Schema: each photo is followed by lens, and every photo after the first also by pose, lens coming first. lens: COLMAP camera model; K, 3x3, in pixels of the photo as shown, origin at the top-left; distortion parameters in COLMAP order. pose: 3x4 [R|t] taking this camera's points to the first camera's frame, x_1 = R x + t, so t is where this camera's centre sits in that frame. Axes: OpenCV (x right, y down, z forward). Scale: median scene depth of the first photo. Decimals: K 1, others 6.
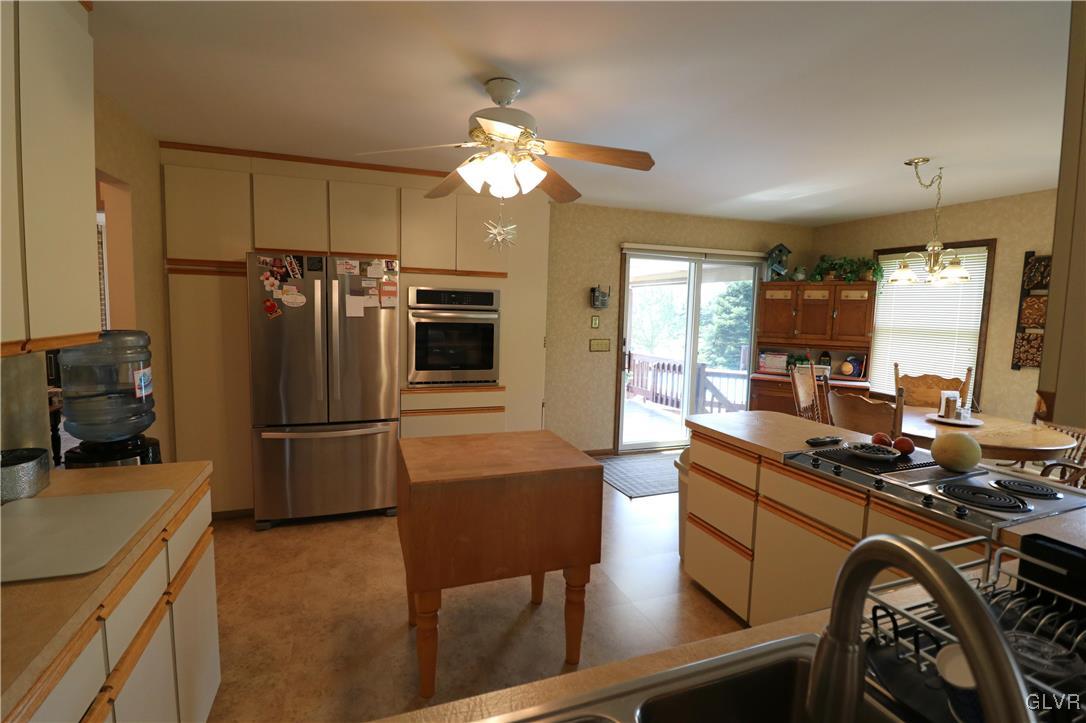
lens RADIAL K [[505.6, 0, 542.3], [0, 505.6, 358.8], [0, 0, 1]] dist [-0.005813, -0.004524]
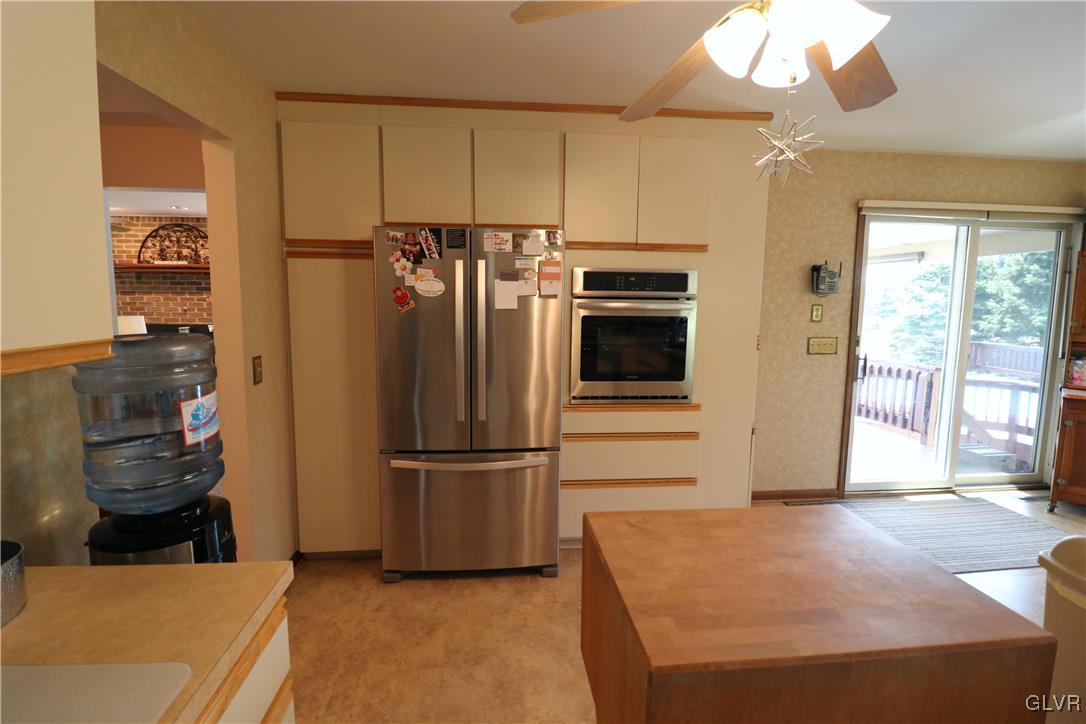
lens RADIAL K [[540.1, 0, 548.3], [0, 540.1, 361.8], [0, 0, 1]] dist [-0.009791, -0.000526]
pose [[0.969552, 0.013603, -0.244508, -0.111556], [-0.009646, 0.999803, 0.017372, -0.019812], [0.244696, -0.014485, 0.969492, 0.238096]]
